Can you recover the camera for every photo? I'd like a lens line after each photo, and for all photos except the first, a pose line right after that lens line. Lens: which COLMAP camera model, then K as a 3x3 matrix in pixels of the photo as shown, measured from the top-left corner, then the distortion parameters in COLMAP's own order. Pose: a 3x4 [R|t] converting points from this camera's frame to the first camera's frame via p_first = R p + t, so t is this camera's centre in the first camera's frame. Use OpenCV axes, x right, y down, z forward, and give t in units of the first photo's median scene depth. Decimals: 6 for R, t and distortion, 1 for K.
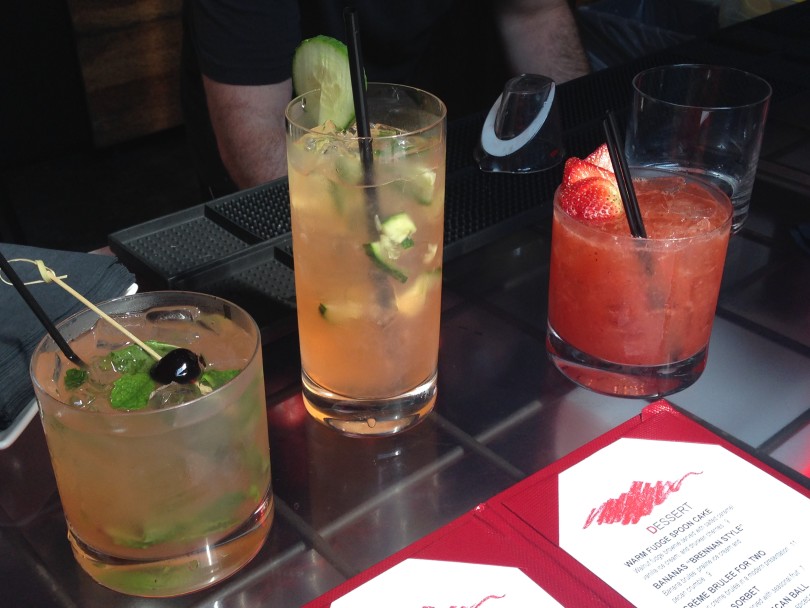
lens RADIAL K [[1030.6, 0, 400.0], [0, 1030.6, 304.7], [0, 0, 1]] dist [0.055217, 0.000000]
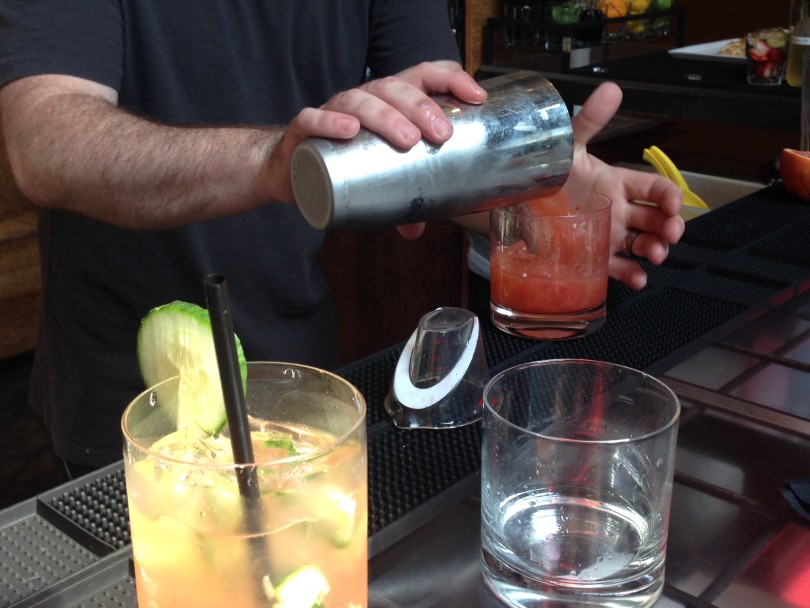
lens RADIAL K [[1030.6, 0, 407.8], [0, 1030.6, 303.8], [0, 0, 1]] dist [0.055217, 0.000000]
pose [[0.992634, -0.038759, 0.114783, -0.002365], [0.059416, 0.981422, -0.182427, -0.110426], [-0.105580, 0.187904, 0.976496, 0.274607]]
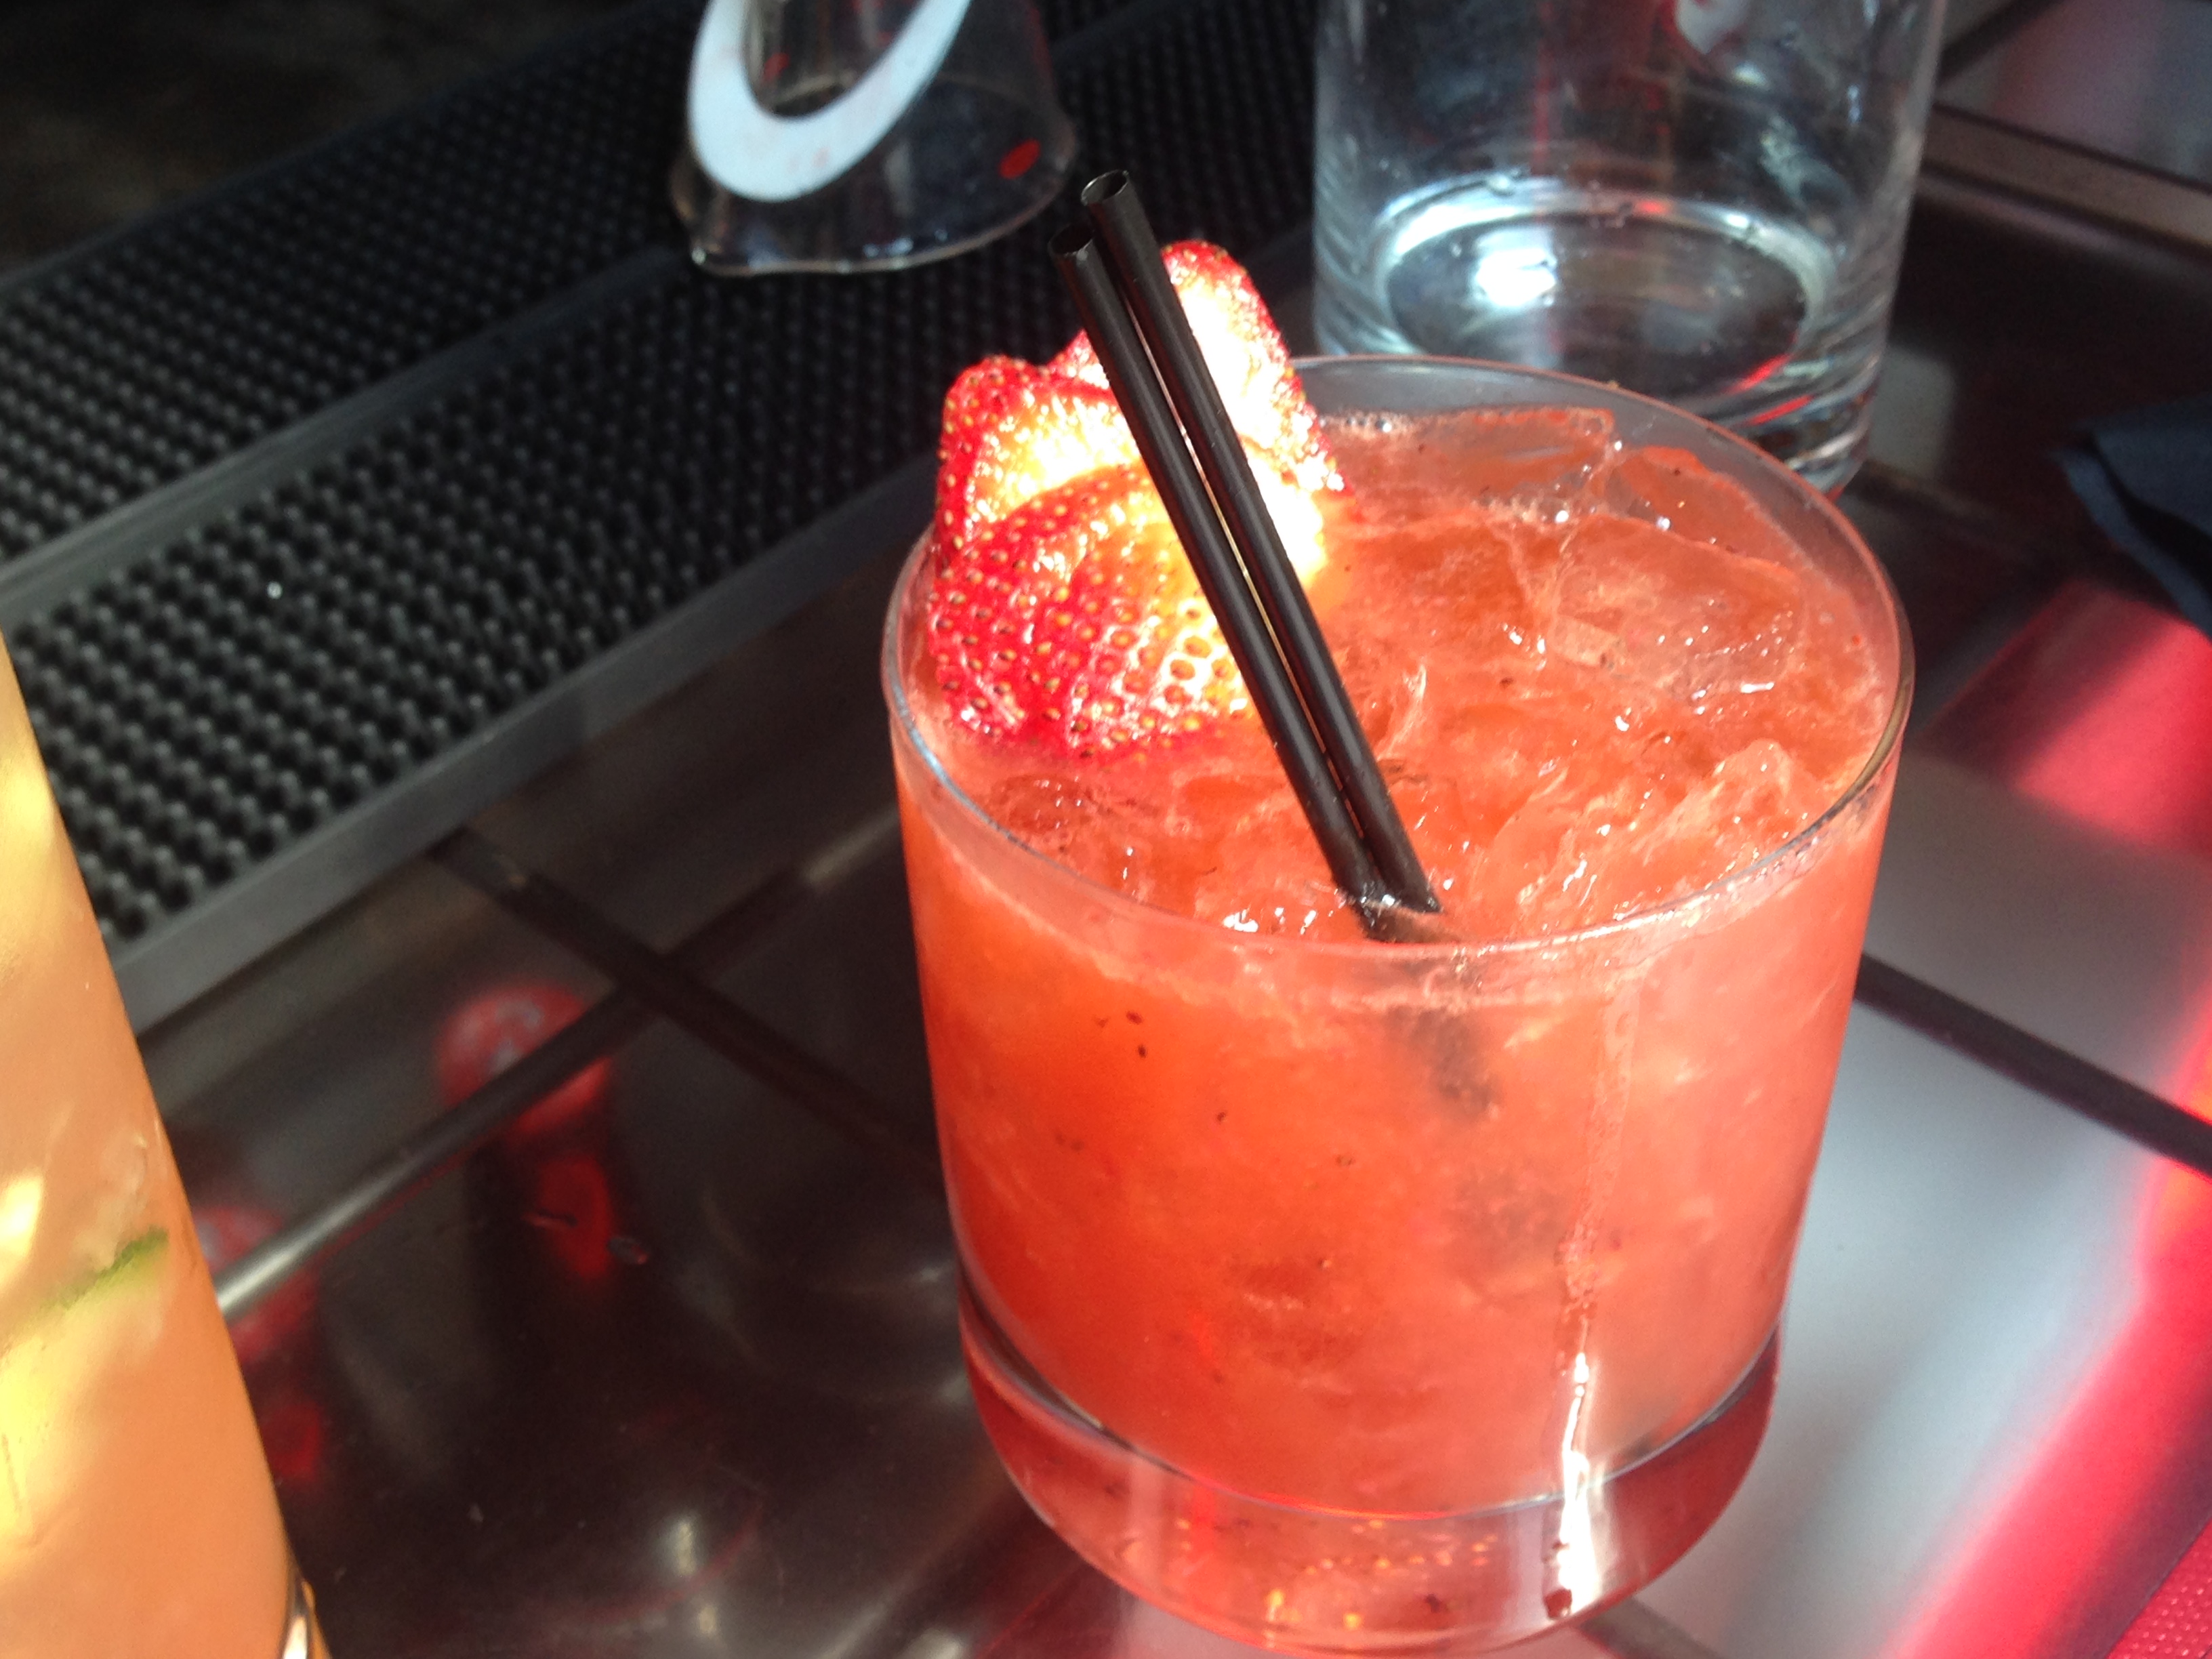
lens RADIAL K [[2814.5, 0, 1120.4], [0, 2814.5, 830.4], [0, 0, 1]] dist [0.055217, 0.000000]
pose [[0.989852, -0.105915, 0.094734, 0.140407], [0.090106, 0.983334, 0.157906, -0.141954], [-0.109880, -0.147768, 0.982899, 0.534128]]
